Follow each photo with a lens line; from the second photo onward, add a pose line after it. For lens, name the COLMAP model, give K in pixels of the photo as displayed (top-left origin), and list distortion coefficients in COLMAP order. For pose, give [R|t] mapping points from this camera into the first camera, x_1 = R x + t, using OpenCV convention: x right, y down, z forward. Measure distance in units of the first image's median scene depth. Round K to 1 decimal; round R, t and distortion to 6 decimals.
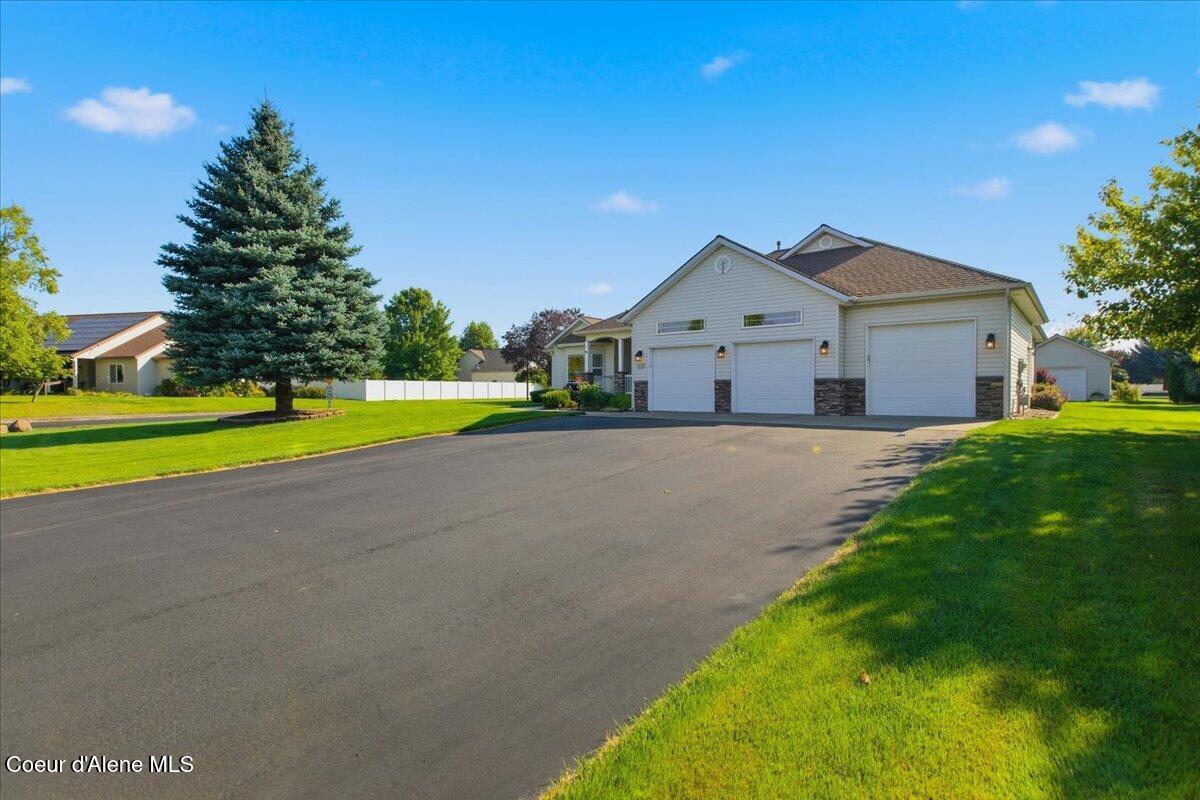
lens RADIAL K [[603.8, 0, 600.0], [0, 603.8, 400.0], [0, 0, 1]] dist [0.024528, 0.000168]
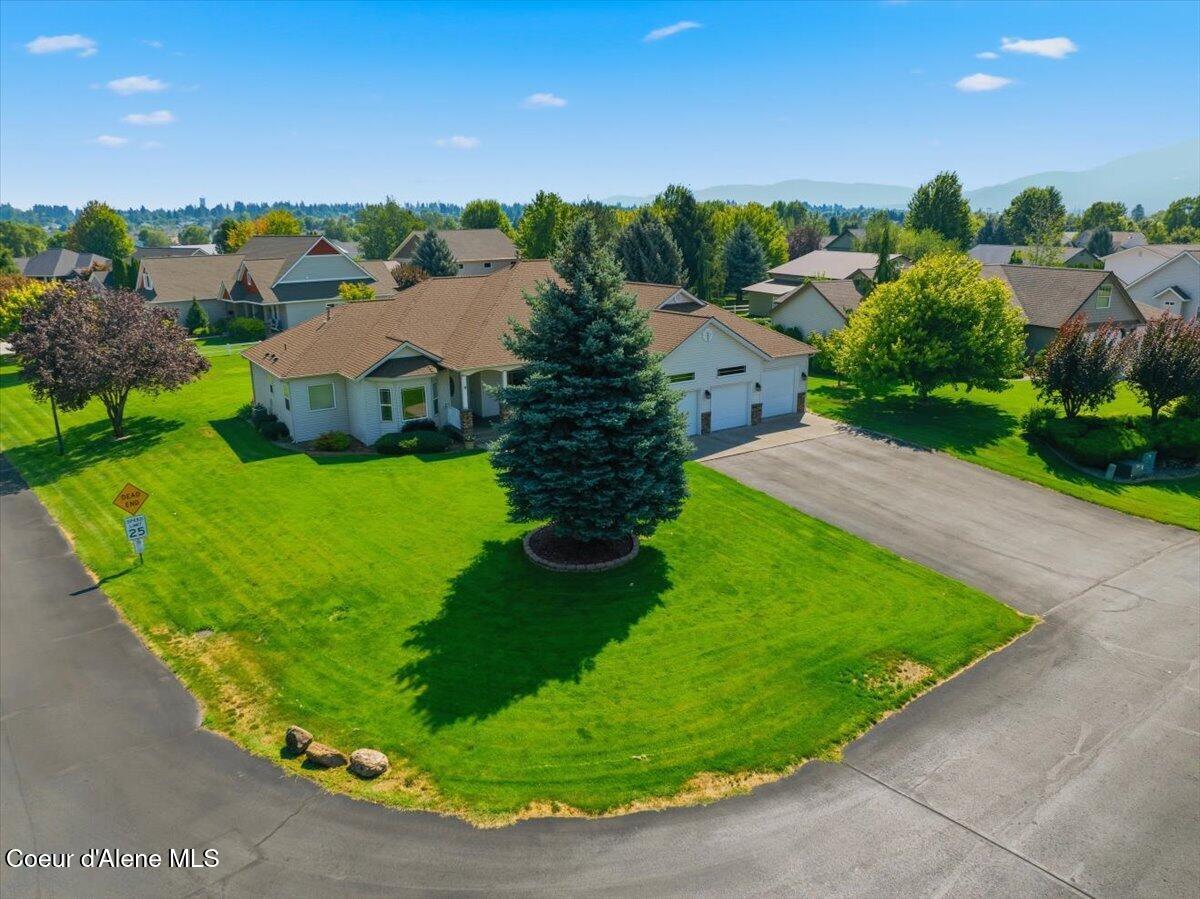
lens RADIAL K [[841.3, 0, 600.0], [0, 841.3, 449.5], [0, 0, 1]] dist [-0.038346, 0.003516]
pose [[0.302093, -0.252270, 0.919293, -1.869156], [0.021178, 0.965887, 0.258097, -0.503678], [-0.953043, -0.058501, 0.297131, 0.653533]]
